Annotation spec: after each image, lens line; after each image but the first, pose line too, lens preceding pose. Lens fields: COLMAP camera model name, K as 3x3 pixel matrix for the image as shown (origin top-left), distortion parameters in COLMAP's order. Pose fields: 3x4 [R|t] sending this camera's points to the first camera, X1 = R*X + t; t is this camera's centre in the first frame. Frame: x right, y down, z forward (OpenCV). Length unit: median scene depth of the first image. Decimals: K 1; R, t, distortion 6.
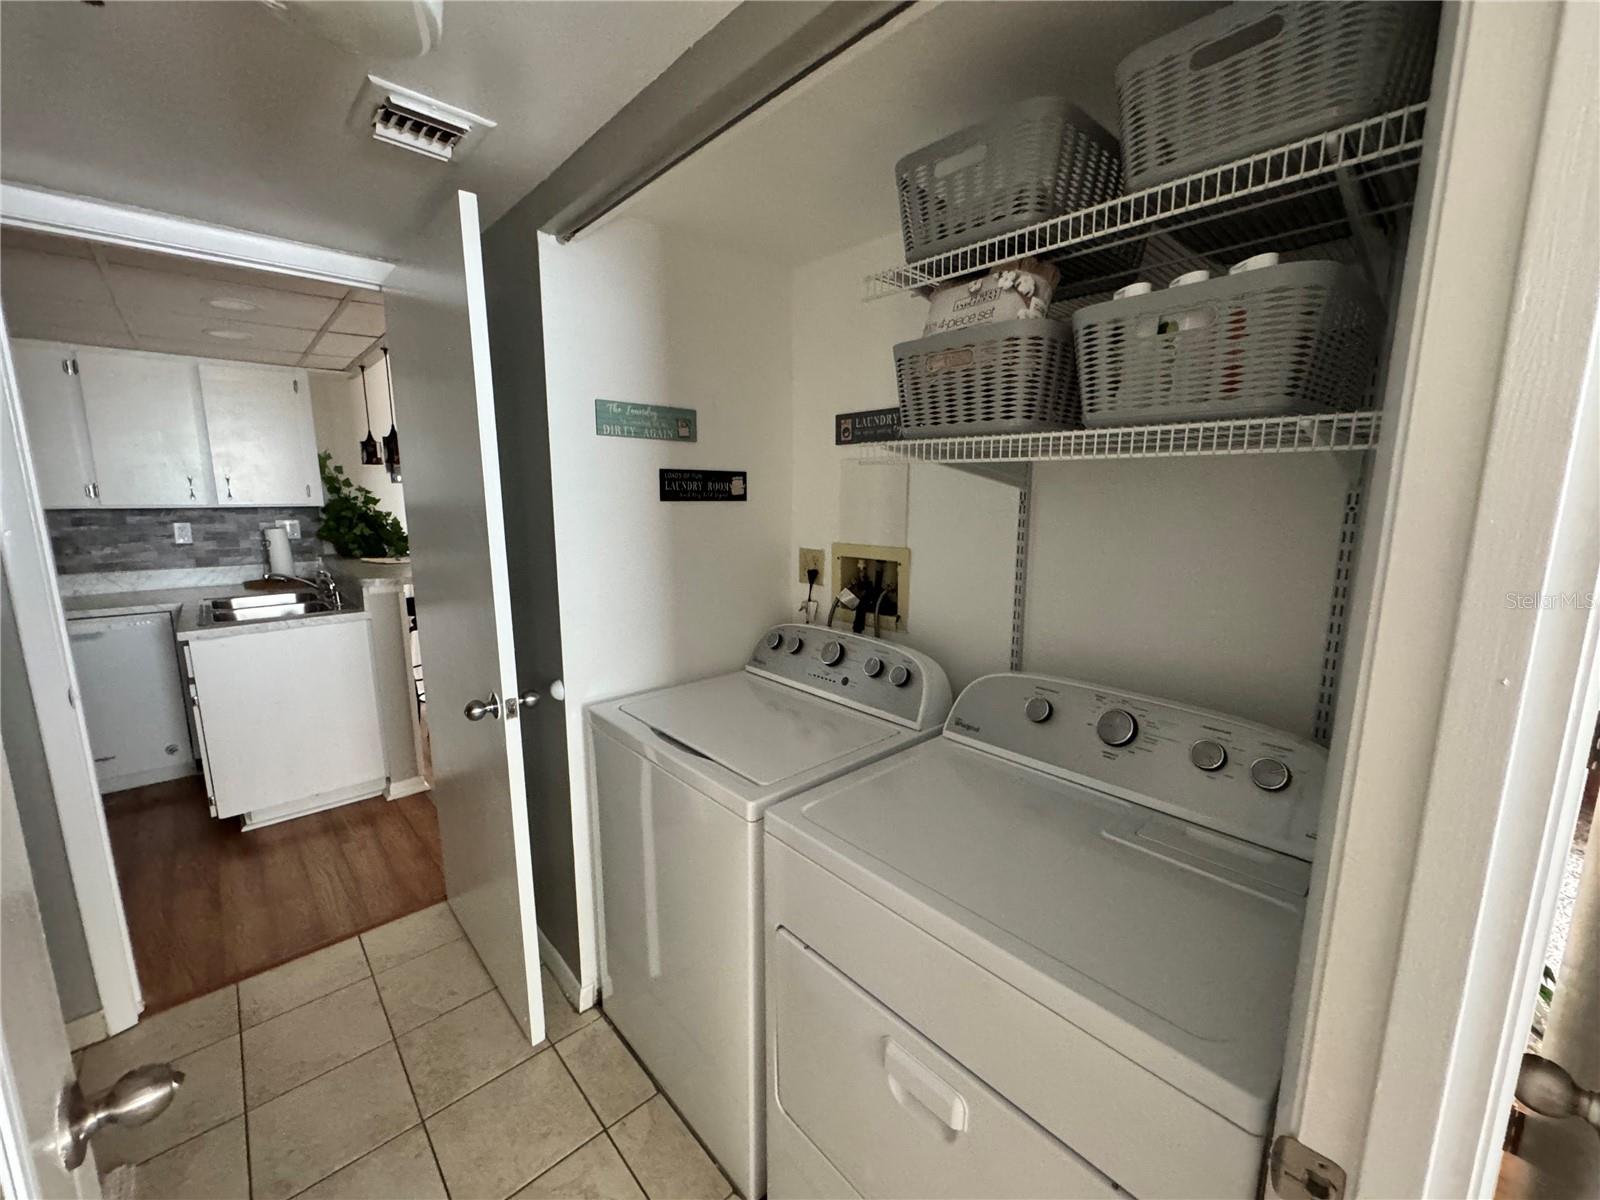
lens RADIAL K [[639.9, 0, 792.4], [0, 639.9, 601.8], [0, 0, 1]] dist [-0.003419, -0.000350]
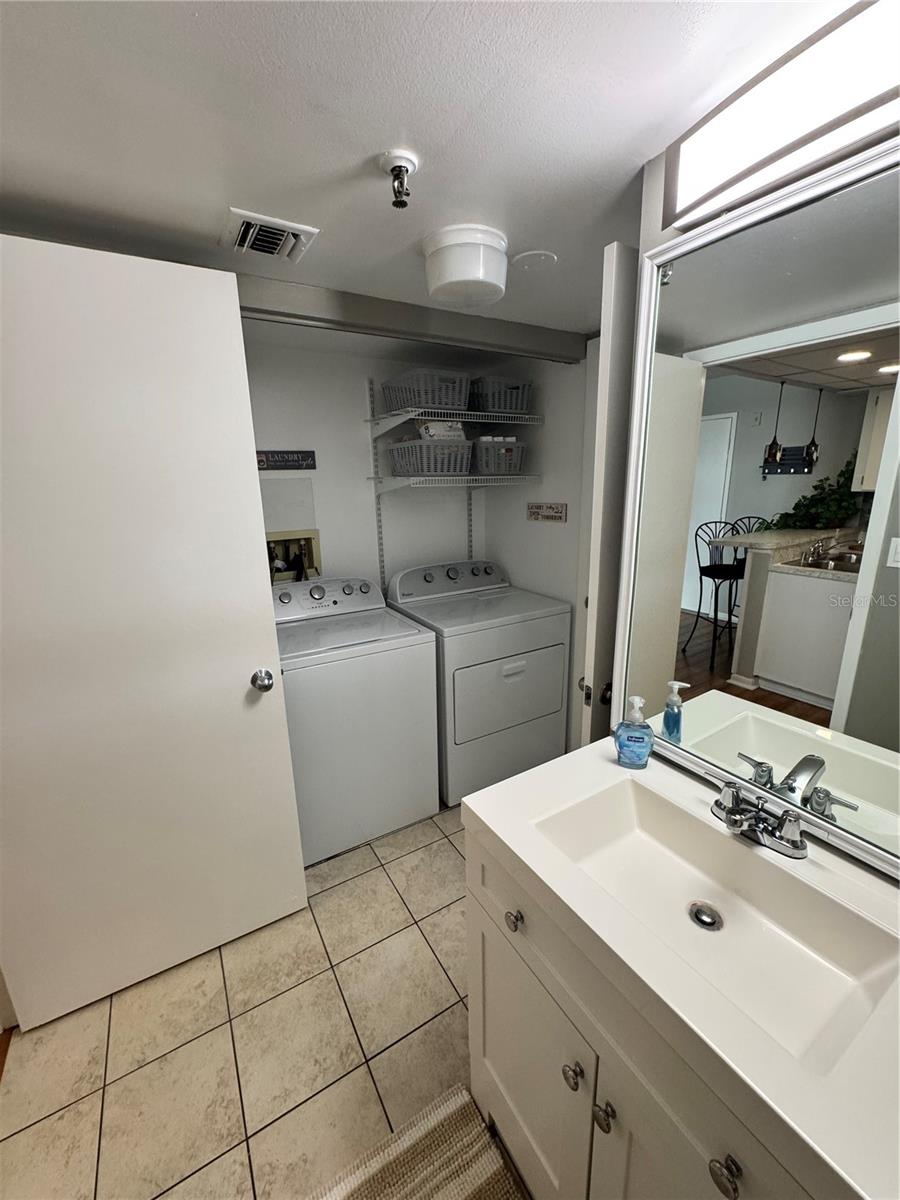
lens RADIAL K [[479.9, 0, 440.2], [0, 479.9, 599.2], [0, 0, 1]] dist [-0.003419, -0.000350]
pose [[0.199024, -0.244725, 0.948946, -1.885582], [0.181945, 0.960710, 0.209599, -0.197924], [-0.962957, 0.130941, 0.235731, 0.626499]]
